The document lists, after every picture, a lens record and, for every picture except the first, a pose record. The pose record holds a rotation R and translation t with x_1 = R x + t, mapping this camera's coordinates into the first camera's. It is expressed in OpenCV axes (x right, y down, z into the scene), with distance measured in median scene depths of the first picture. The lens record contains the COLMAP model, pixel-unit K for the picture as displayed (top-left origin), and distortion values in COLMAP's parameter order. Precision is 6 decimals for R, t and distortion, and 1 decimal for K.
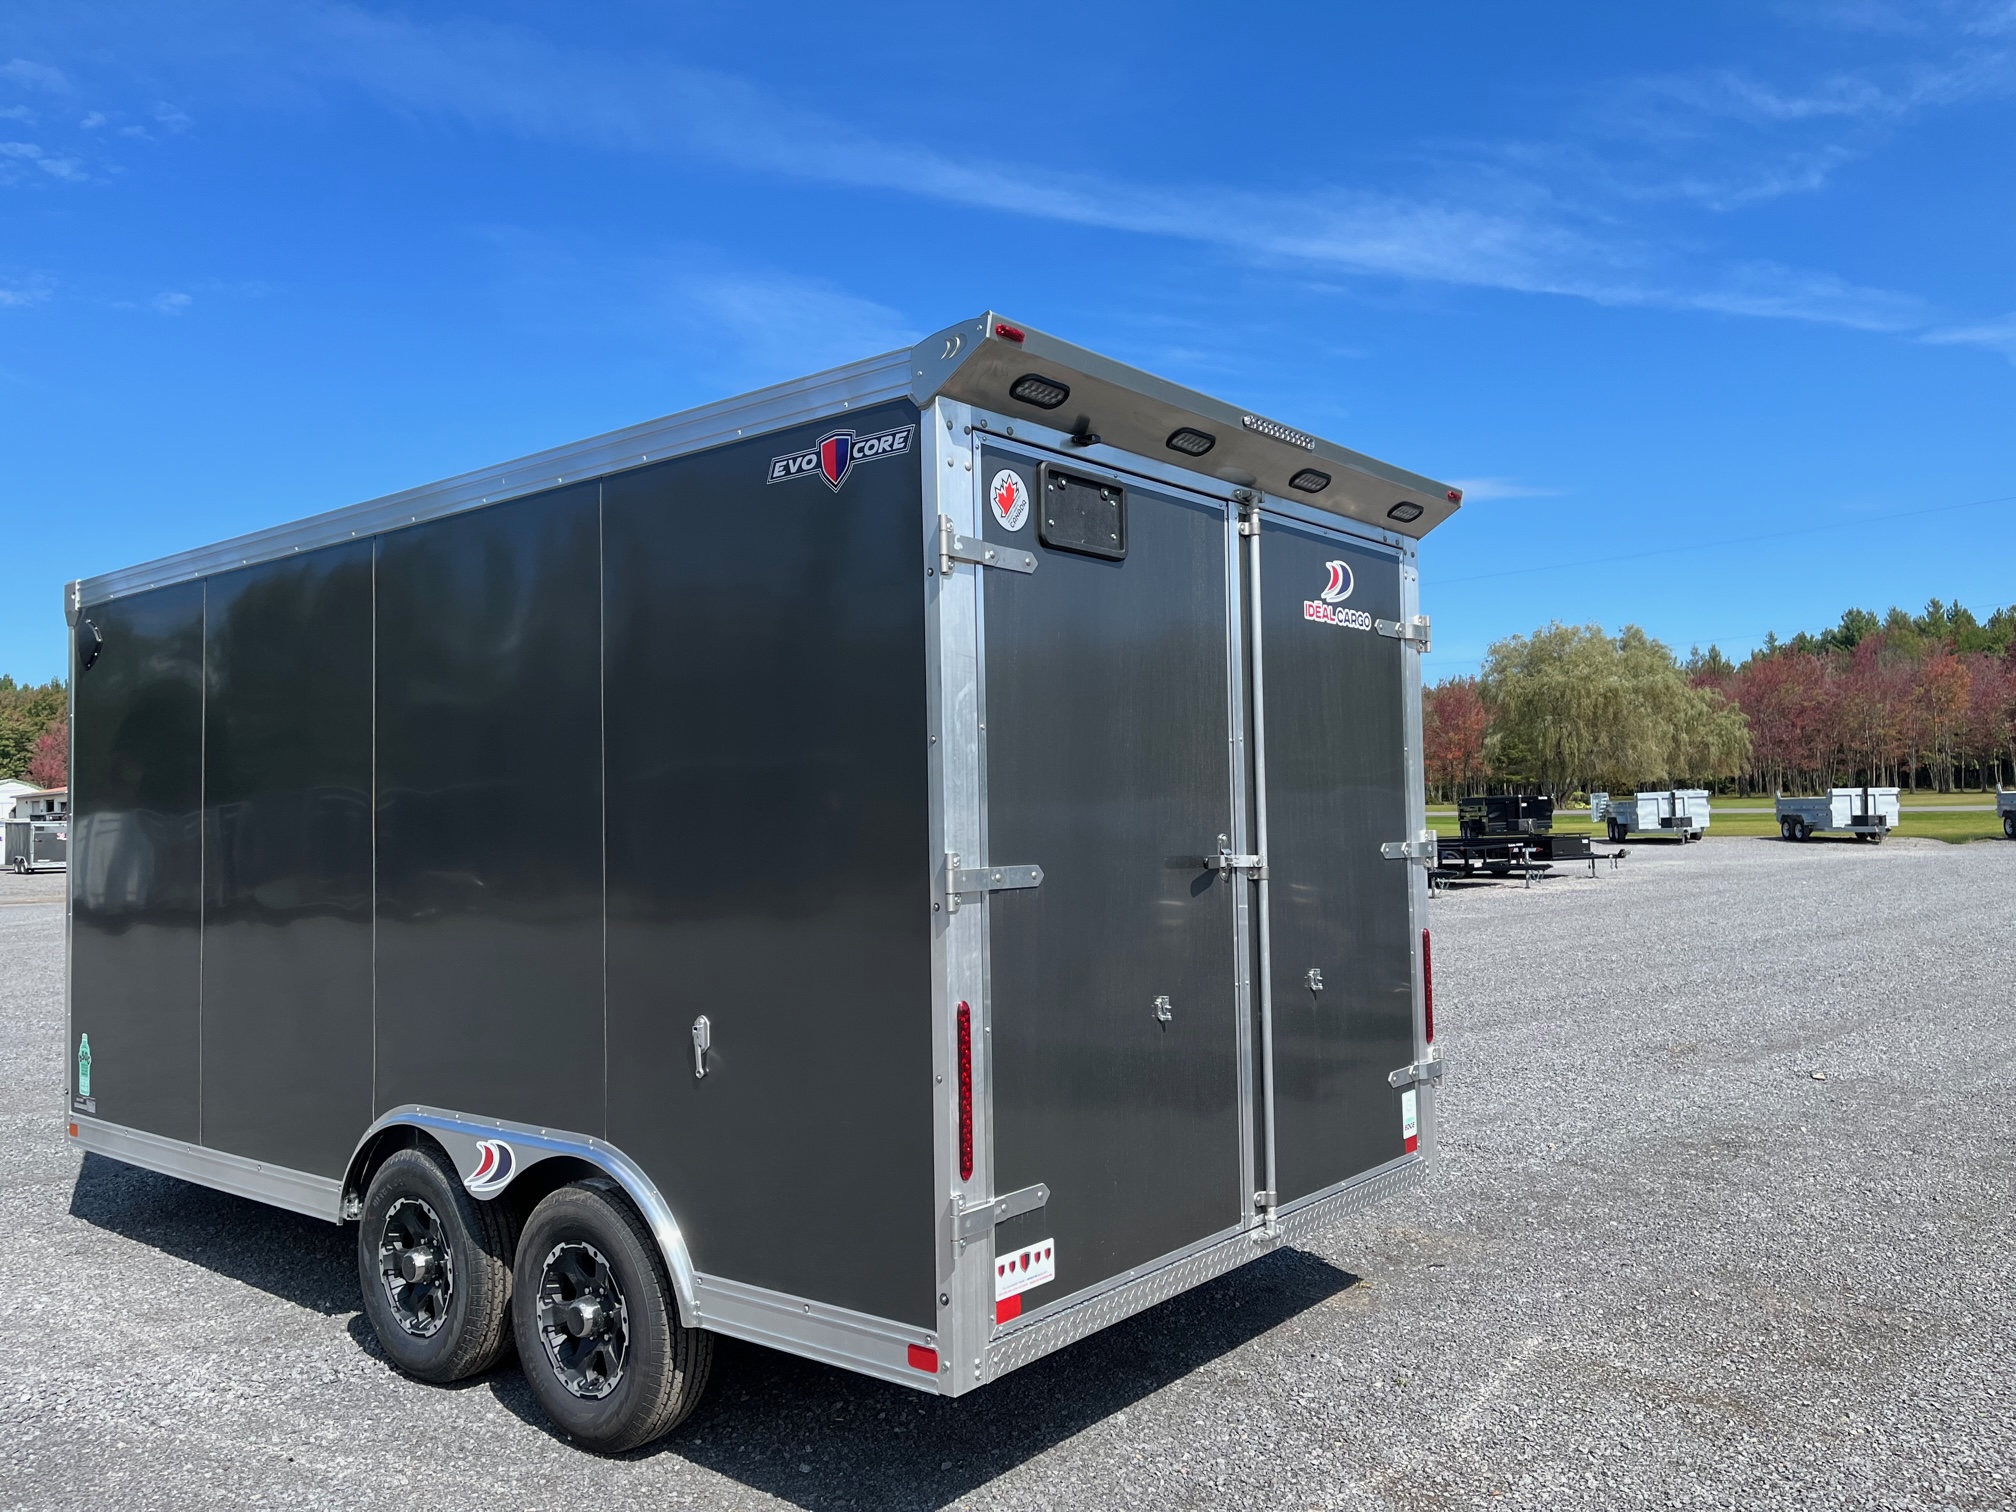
lens RADIAL K [[1526.4, 0, 1008.0], [0, 1526.4, 756.0], [0, 0, 1]] dist [0.057283, -0.097448]
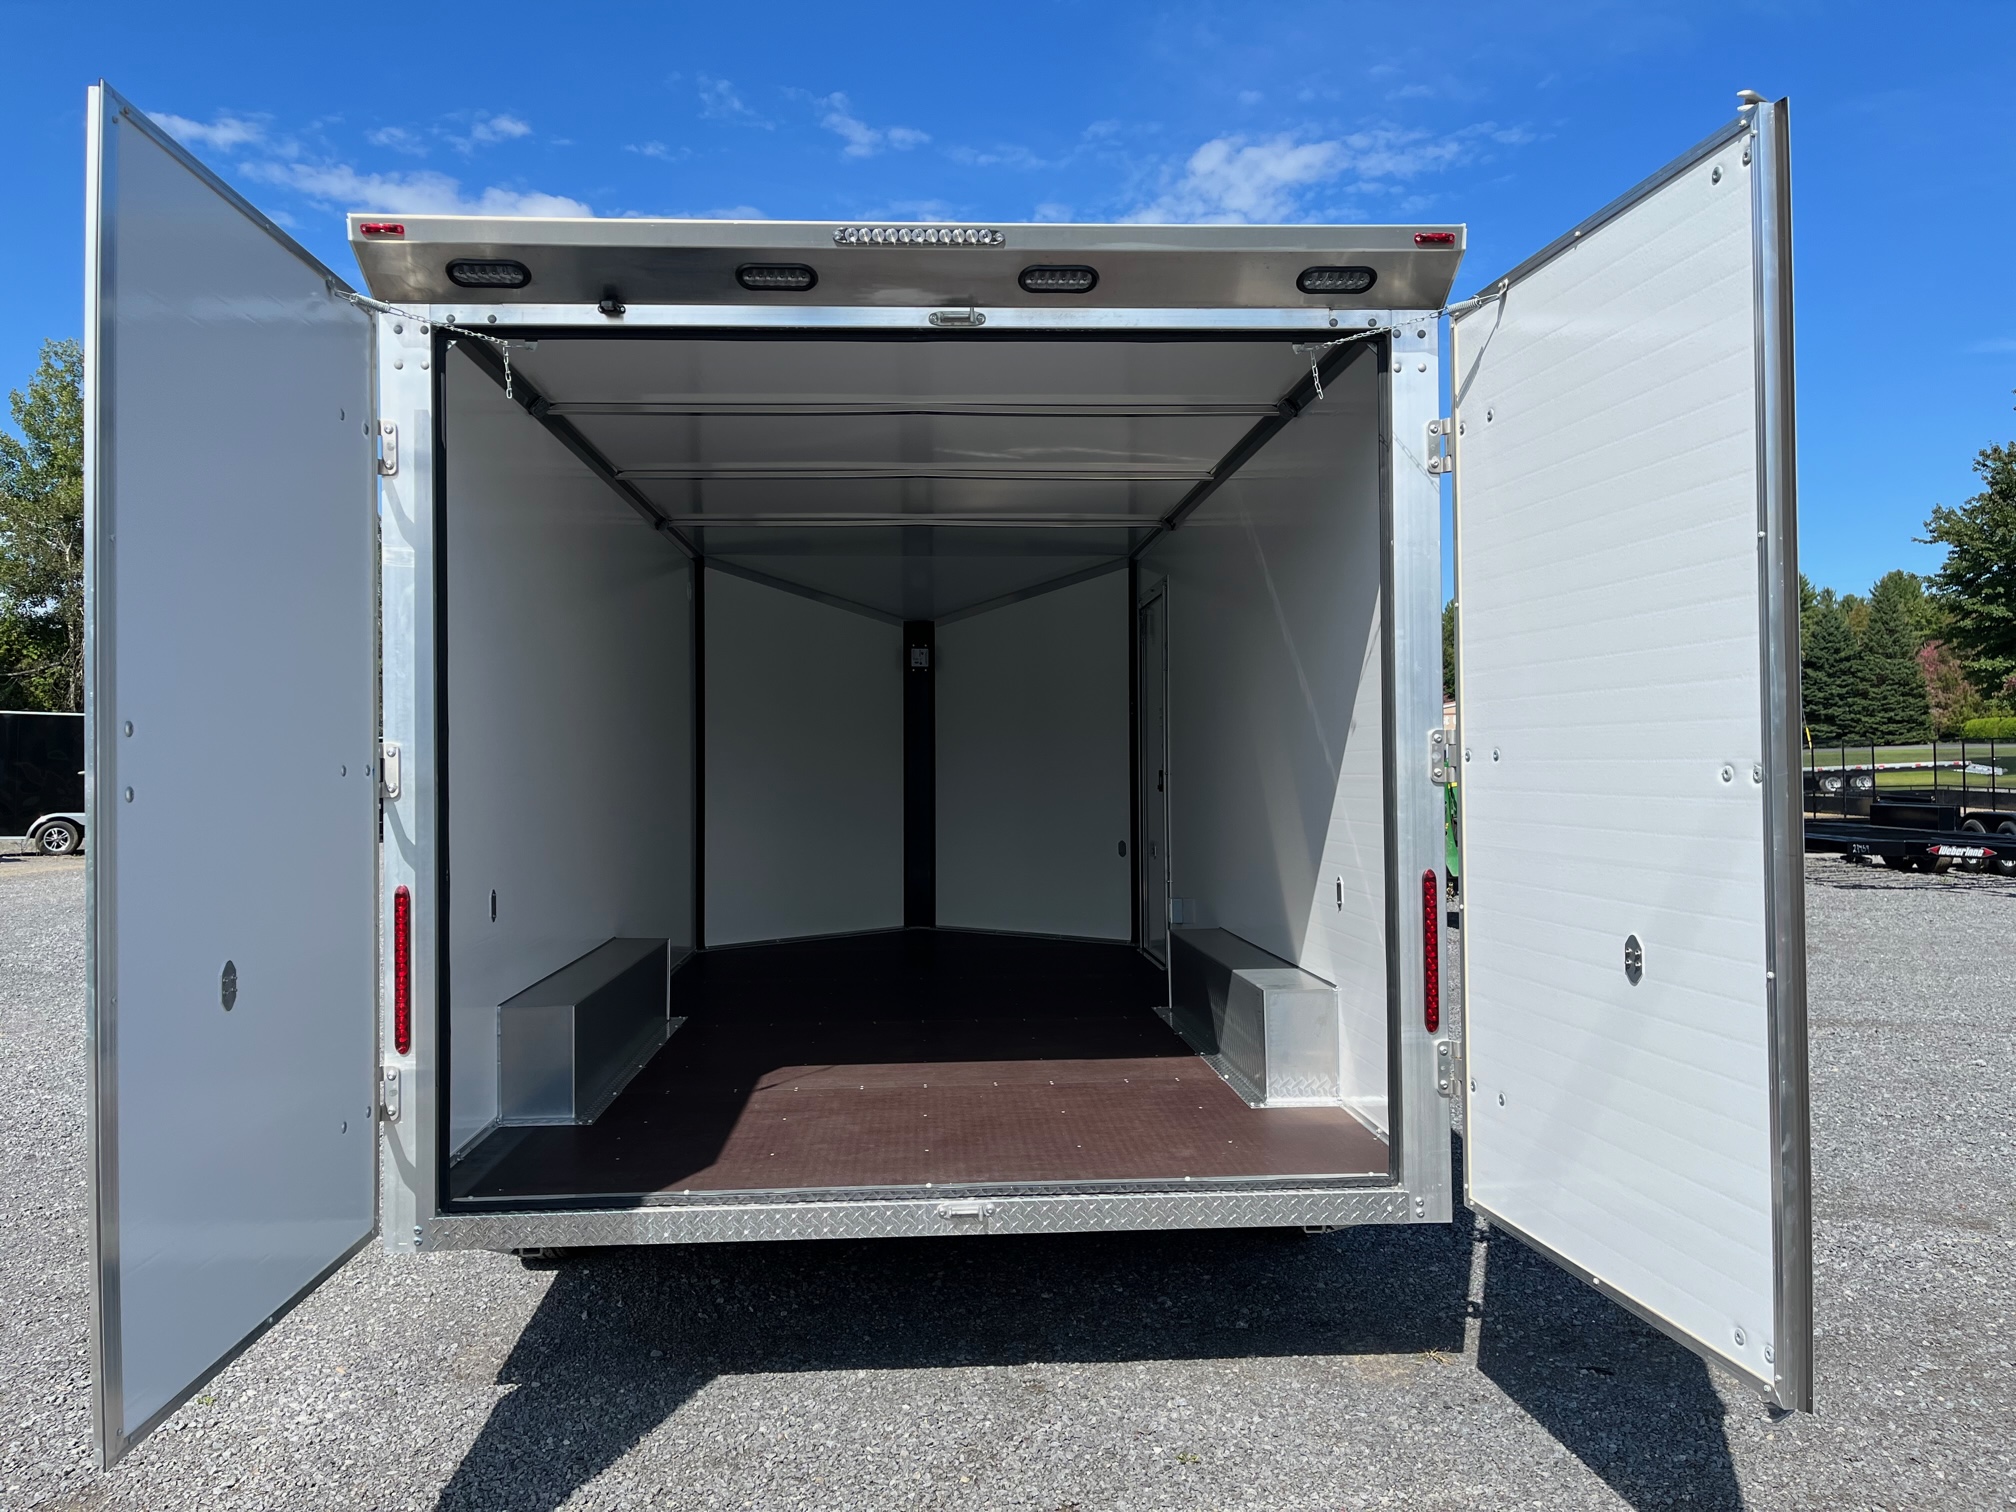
lens RADIAL K [[1526.4, 0, 1008.0], [0, 1526.4, 756.0], [0, 0, 1]] dist [0.057283, -0.097448]
pose [[0.670594, 0.007315, -0.741788, 0.784510], [0.026987, 0.999049, 0.034249, 0.036649], [0.741333, -0.042986, 0.669759, 0.463649]]
